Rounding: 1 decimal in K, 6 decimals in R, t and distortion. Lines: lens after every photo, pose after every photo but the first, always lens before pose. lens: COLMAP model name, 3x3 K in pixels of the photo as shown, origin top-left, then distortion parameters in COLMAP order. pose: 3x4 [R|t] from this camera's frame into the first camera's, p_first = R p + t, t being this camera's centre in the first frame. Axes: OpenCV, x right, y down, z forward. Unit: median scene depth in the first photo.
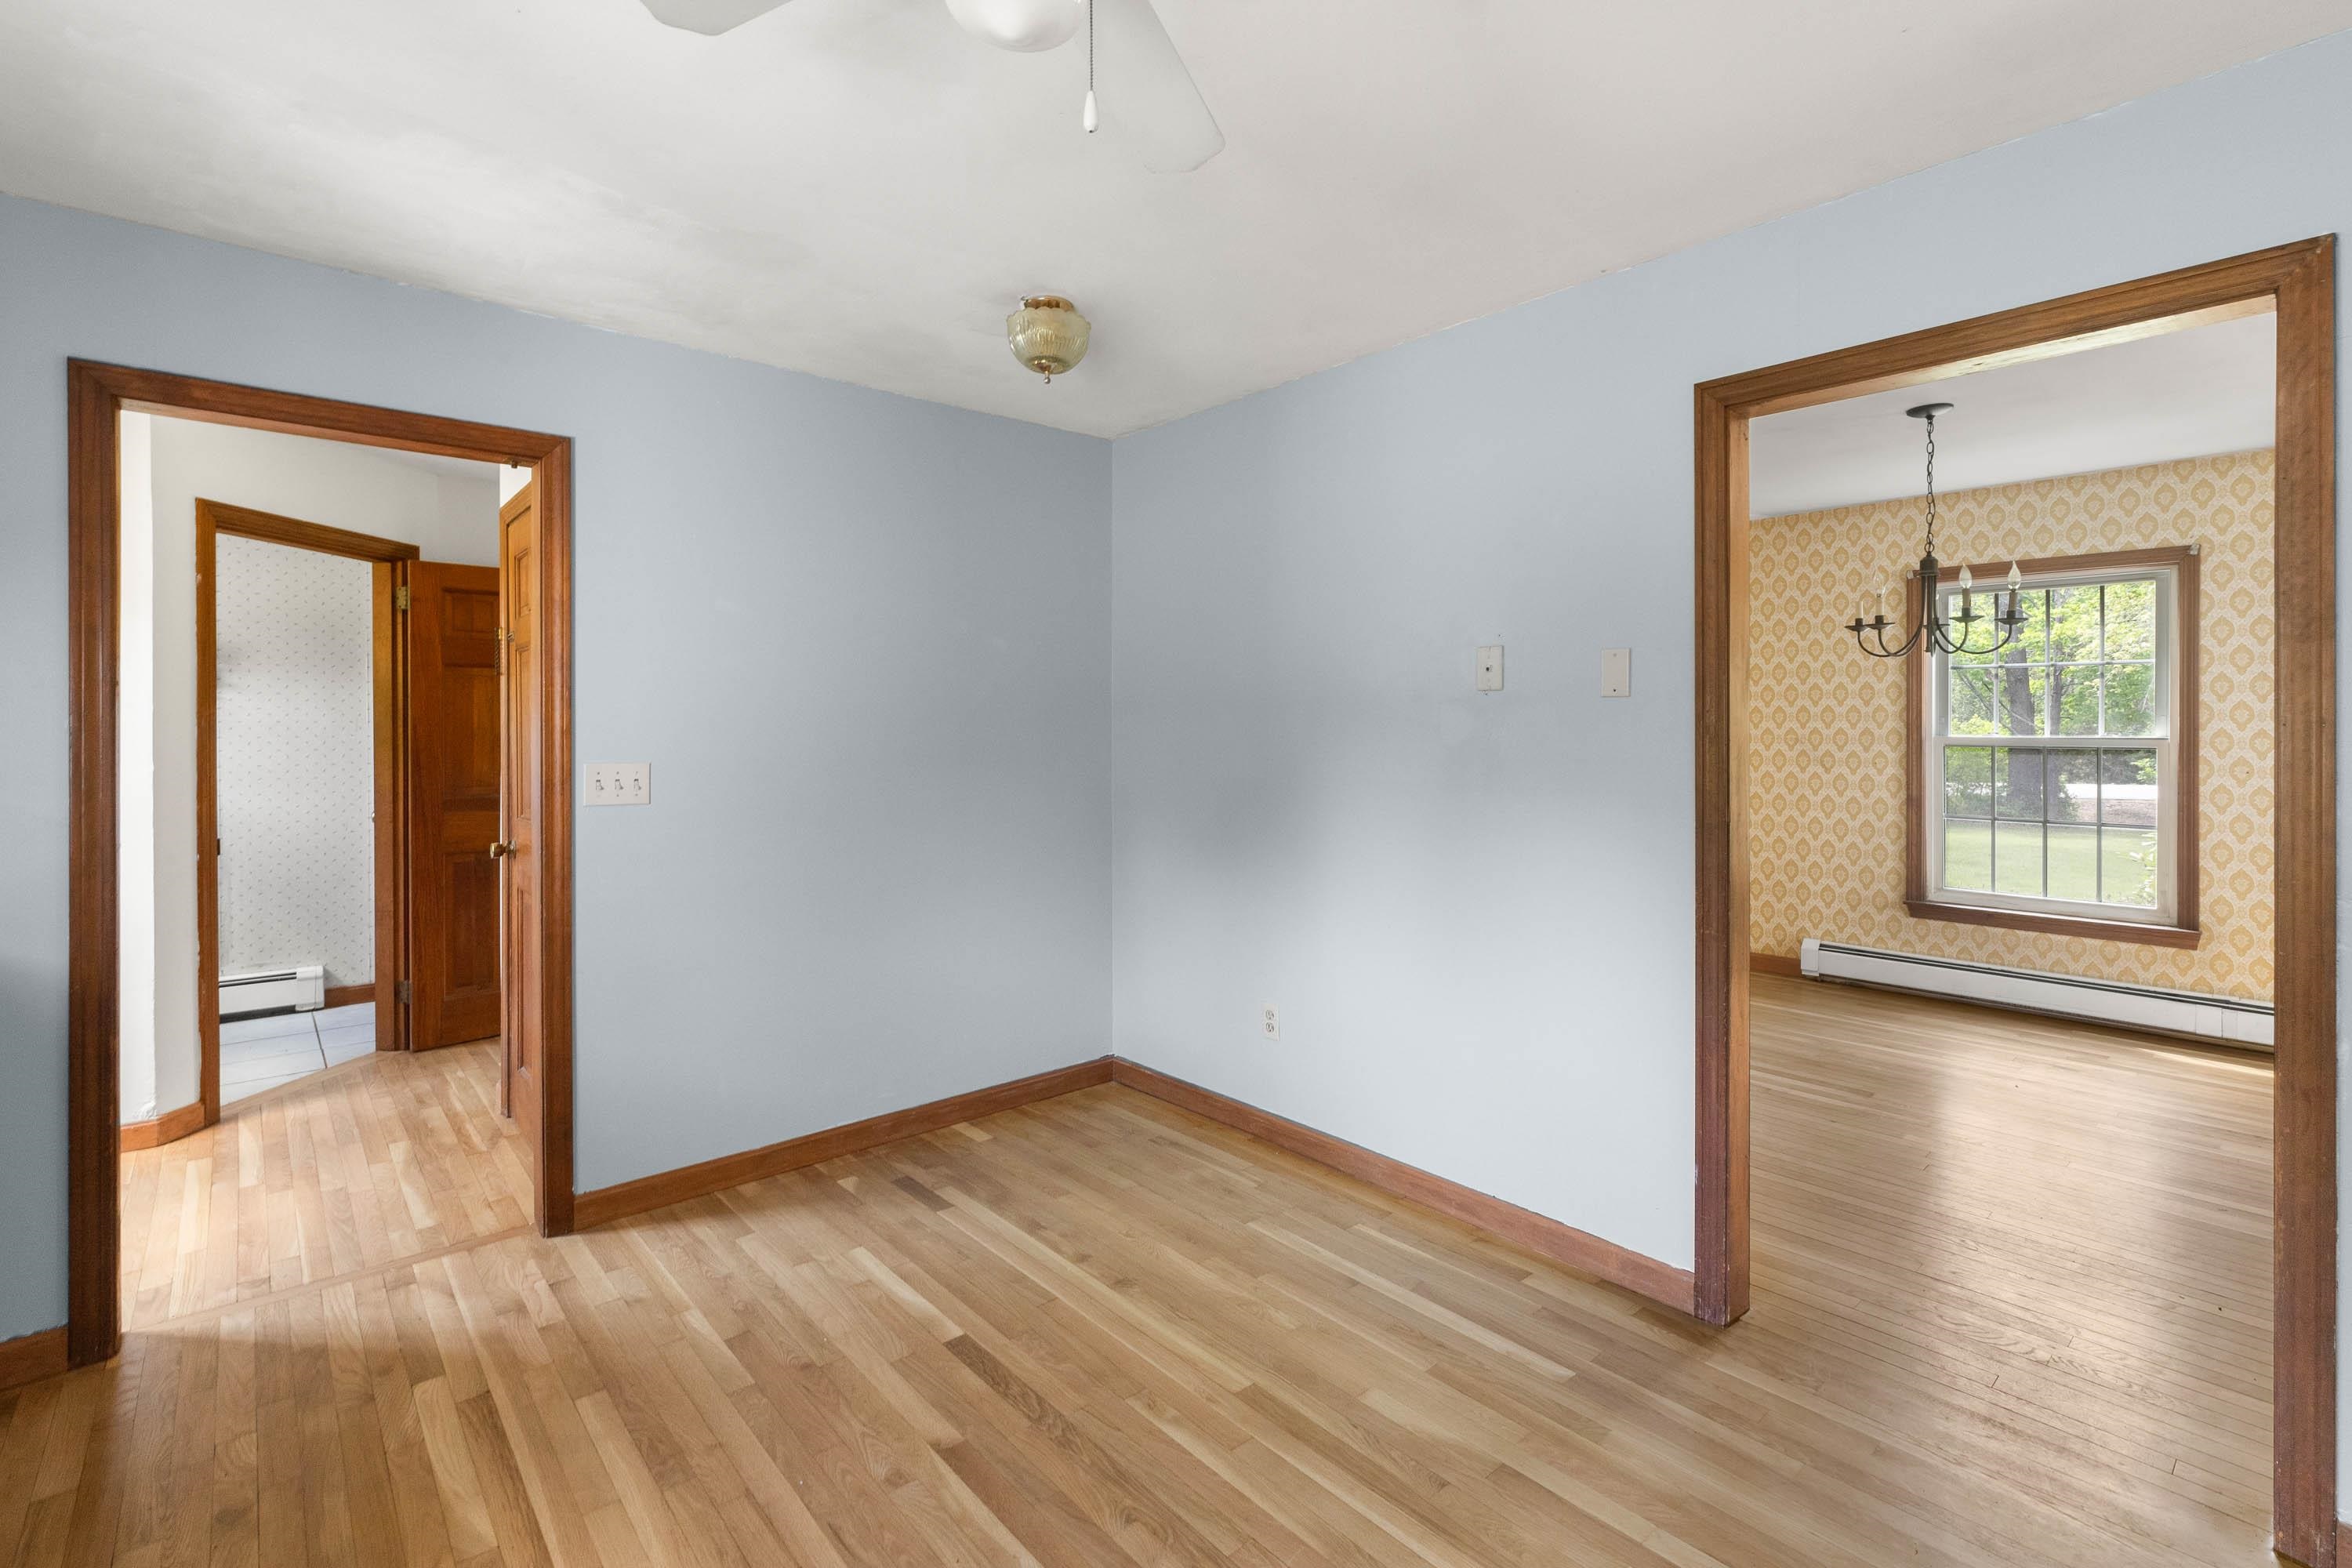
lens RADIAL K [[1068.7, 0, 1179.0], [0, 1068.7, 725.0], [0, 0, 1]] dist [0.000435, -0.000416]
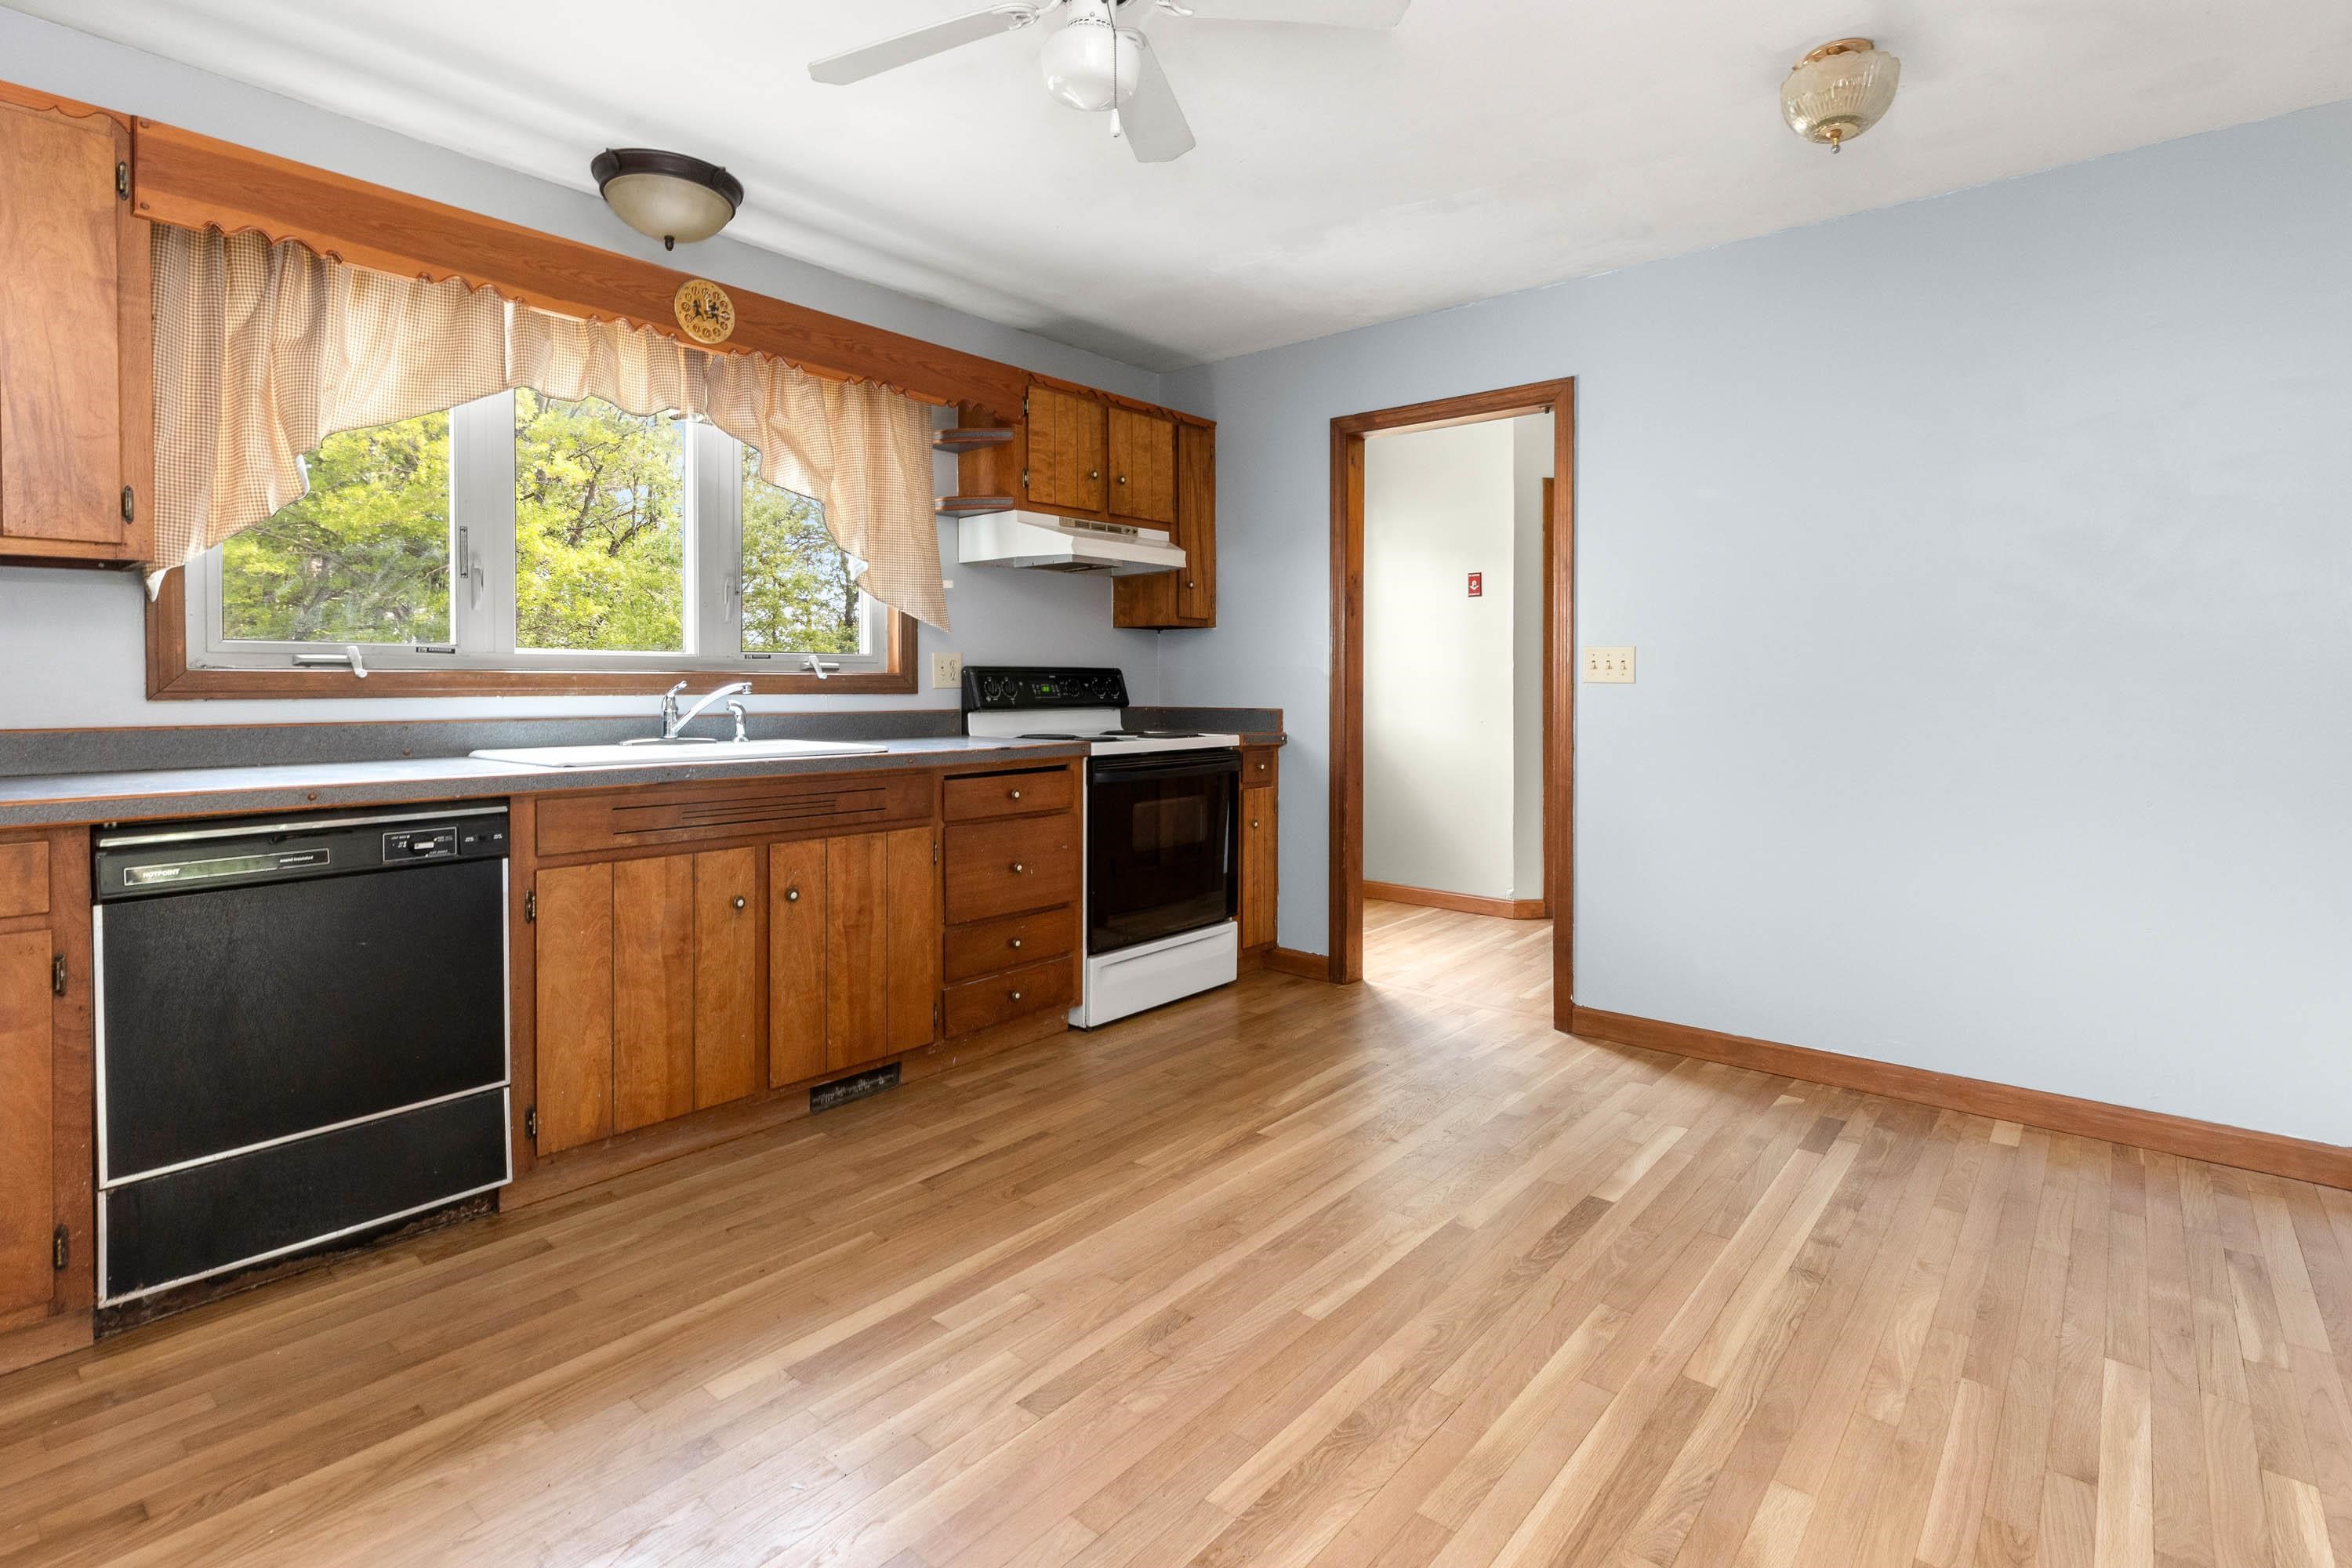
lens RADIAL K [[1124.9, 0, 1185.8], [0, 1124.9, 692.7], [0, 0, 1]] dist [-0.002506, -0.000580]
pose [[0.146759, 0.009273, -0.989129, 0.688346], [-0.002610, 0.999956, 0.008987, 0.084779], [0.989169, 0.001263, 0.146777, 0.416442]]
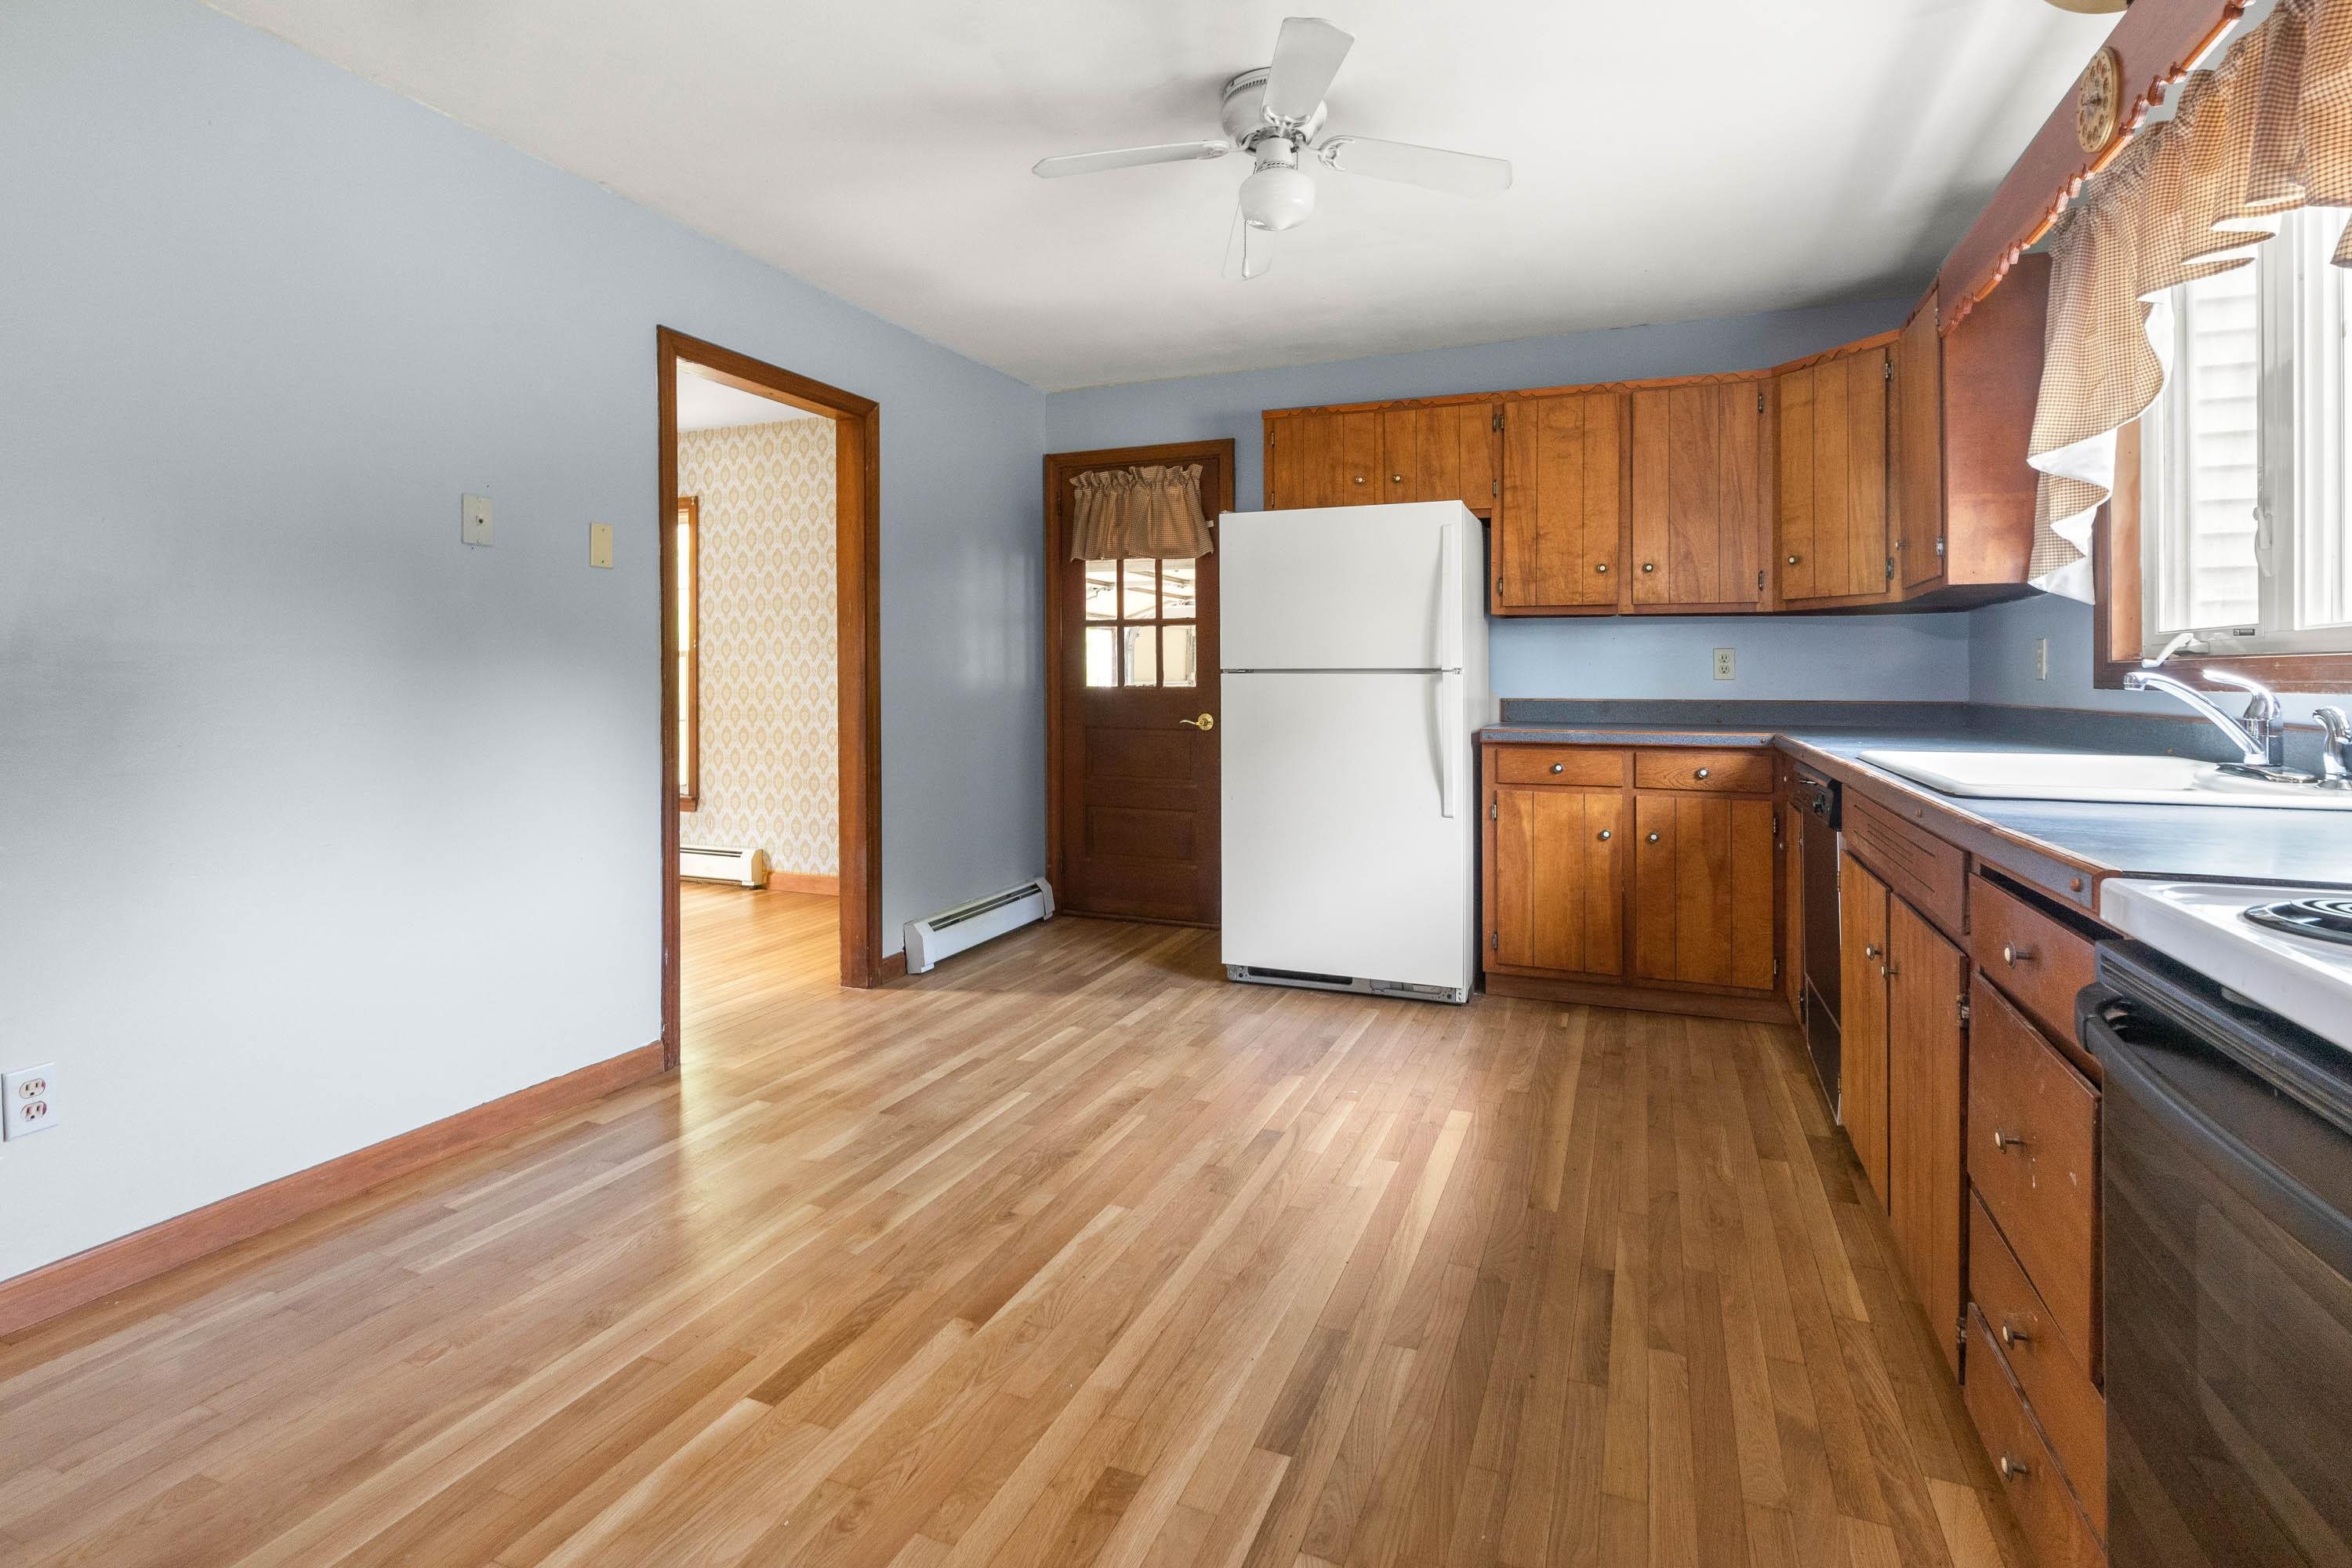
lens RADIAL K [[1124.9, 0, 1185.8], [0, 1124.9, 692.7], [0, 0, 1]] dist [-0.002506, -0.000580]
pose [[-0.446418, -0.012645, 0.894735, -0.896105], [0.003359, 0.999869, 0.015807, 0.085652], [-0.894818, 0.010062, -0.446317, 0.969005]]
